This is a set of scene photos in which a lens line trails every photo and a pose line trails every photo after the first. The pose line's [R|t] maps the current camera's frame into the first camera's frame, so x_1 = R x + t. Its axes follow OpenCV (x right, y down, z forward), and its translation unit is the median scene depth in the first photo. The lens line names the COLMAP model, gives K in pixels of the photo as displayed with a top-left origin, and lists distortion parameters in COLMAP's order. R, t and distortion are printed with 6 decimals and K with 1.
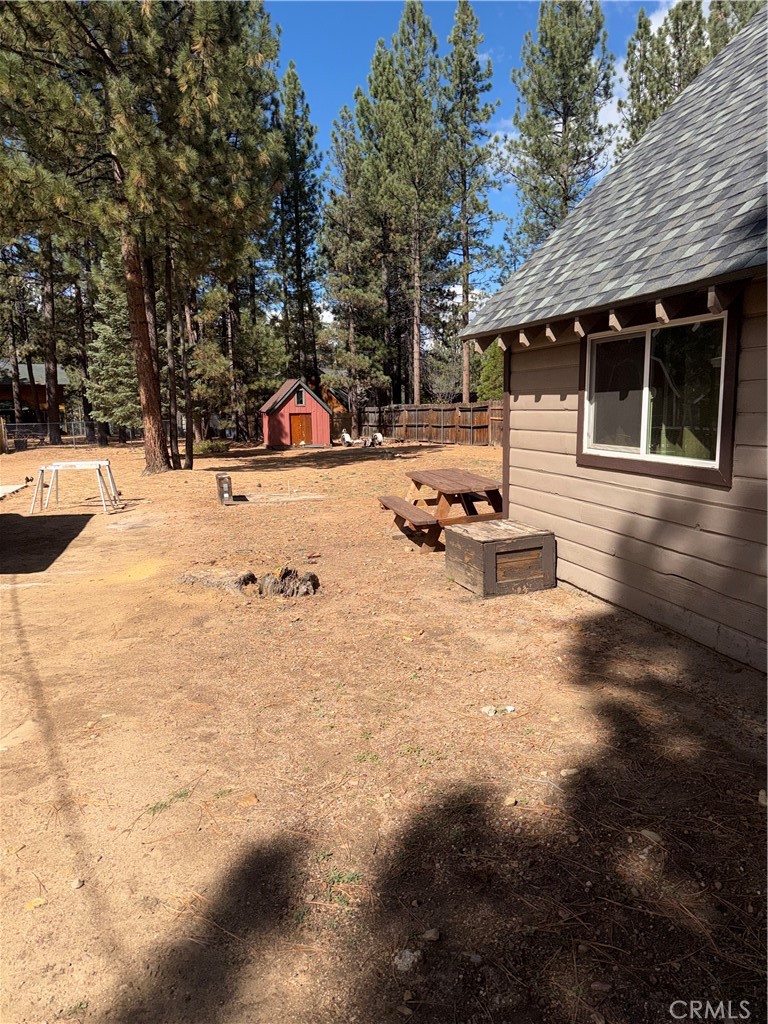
lens RADIAL K [[709.3, 0, 384.0], [0, 709.3, 512.0], [0, 0, 1]] dist [0.000051, -0.005149]
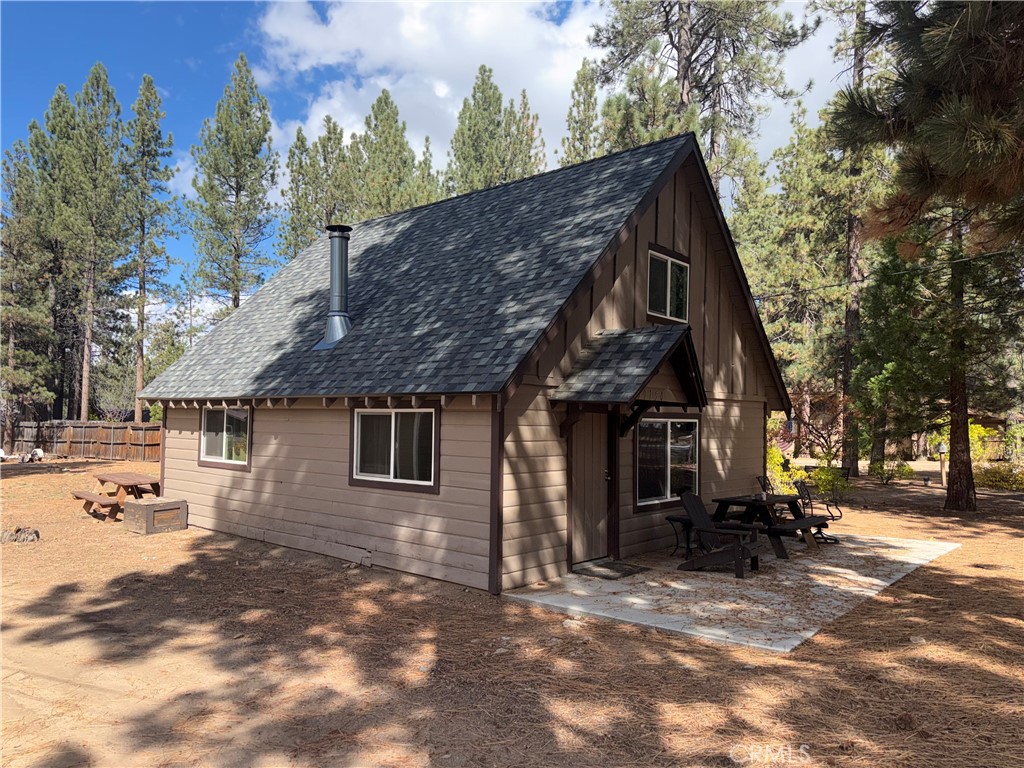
lens RADIAL K [[709.3, 0, 512.7], [0, 709.3, 404.9], [0, 0, 1]] dist [0.000051, -0.005149]
pose [[0.824483, 0.048806, 0.563778, -0.023161], [0.051164, 0.985764, -0.160161, 0.021598], [-0.563569, 0.160895, 0.810249, -0.193164]]
